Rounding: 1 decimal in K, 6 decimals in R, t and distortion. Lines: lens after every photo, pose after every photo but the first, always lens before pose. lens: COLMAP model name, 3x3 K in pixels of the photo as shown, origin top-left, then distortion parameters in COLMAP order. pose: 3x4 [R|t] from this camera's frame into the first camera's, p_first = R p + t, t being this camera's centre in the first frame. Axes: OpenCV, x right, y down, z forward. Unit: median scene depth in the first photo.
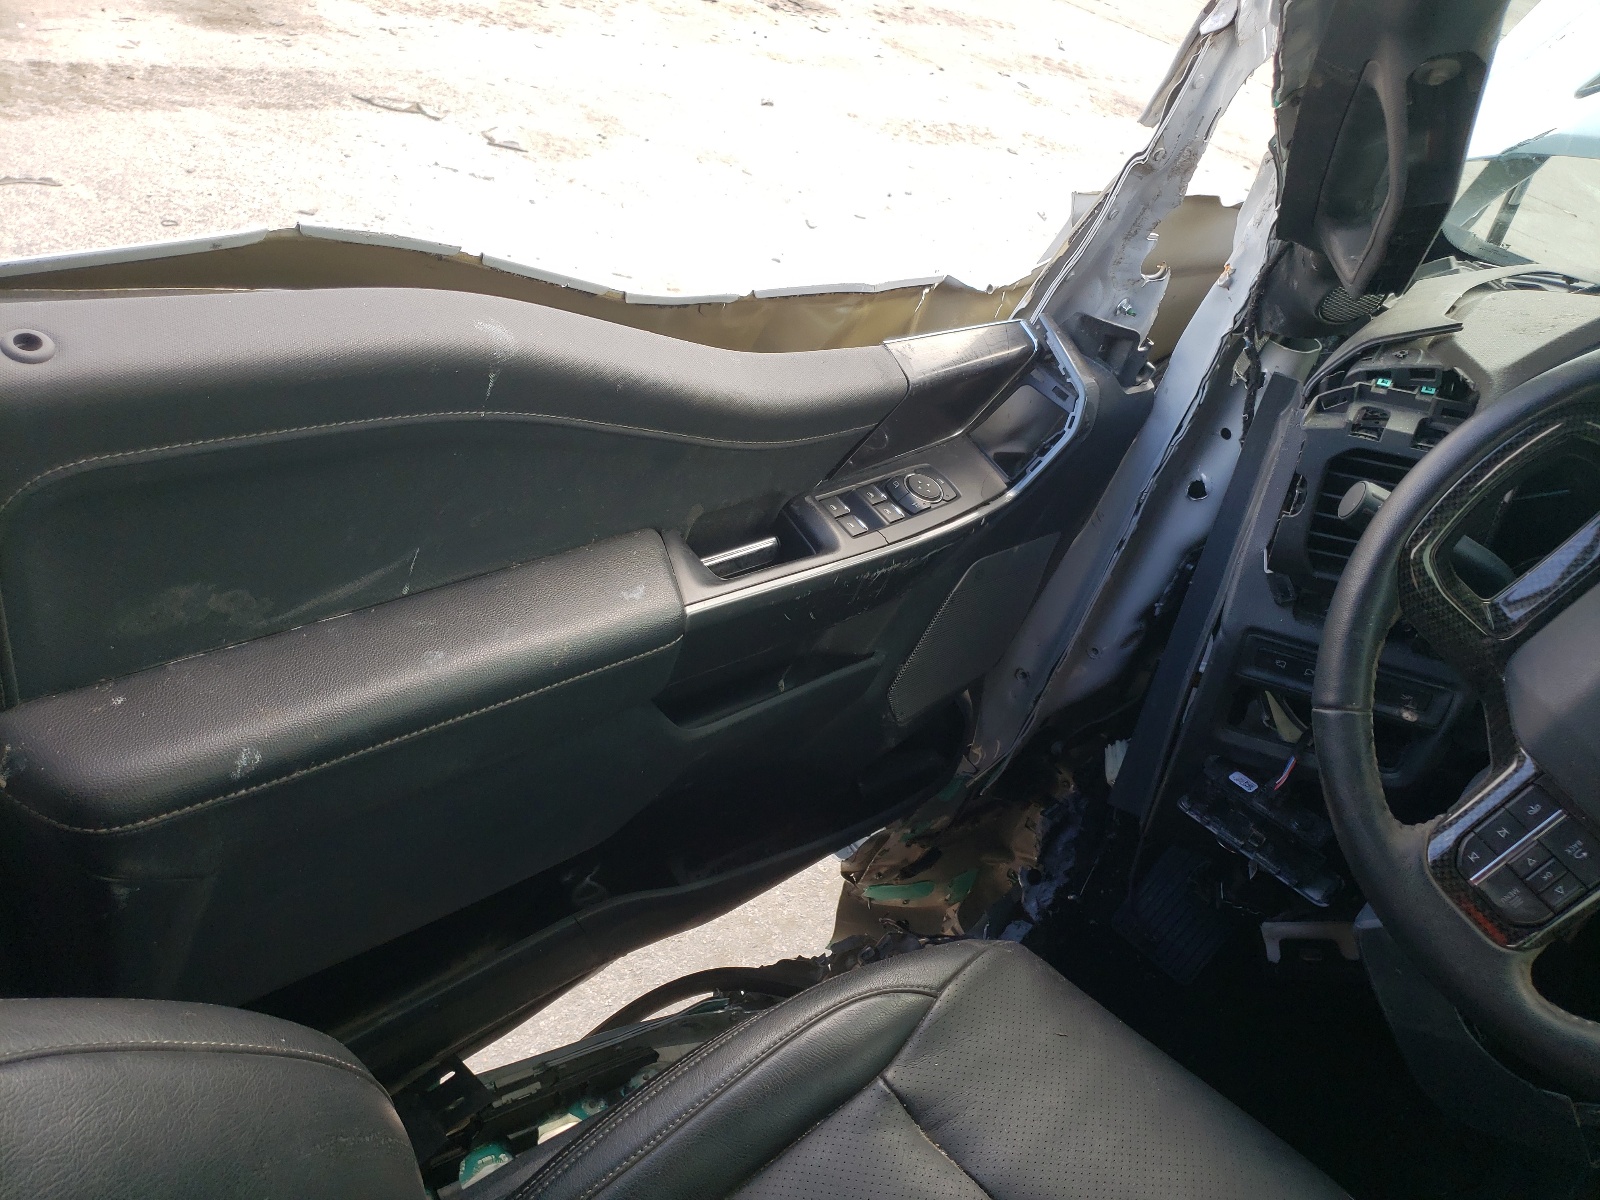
lens RADIAL K [[1233.8, 0, 800.0], [0, 1233.8, 600.0], [0, 0, 1]] dist [-0.087134, -0.000319]
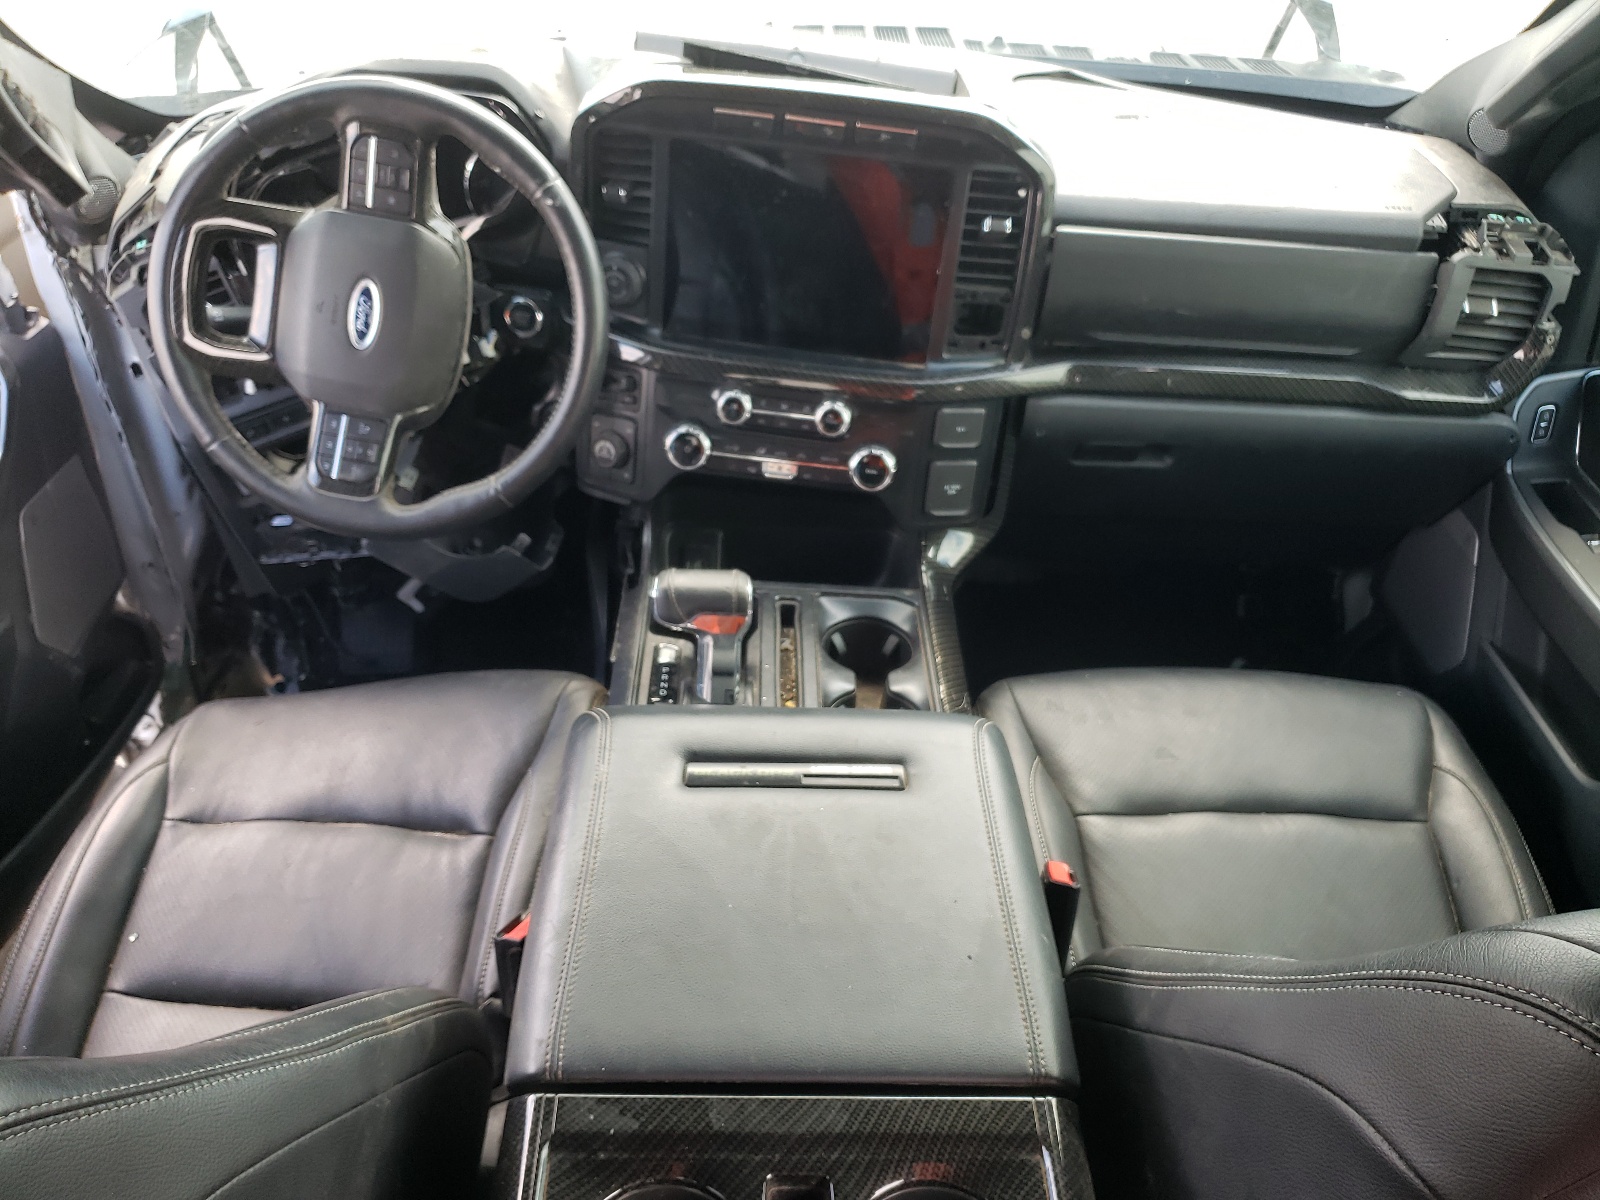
lens RADIAL K [[1218.5, 0, 800.0], [0, 1218.5, 600.0], [0, 0, 1]] dist [-0.004225, -0.002301]
pose [[0.650682, -0.624243, 0.432358, 0.094528], [0.565181, 0.778391, 0.273274, 0.208744], [-0.507132, 0.066546, 0.859295, -0.664179]]
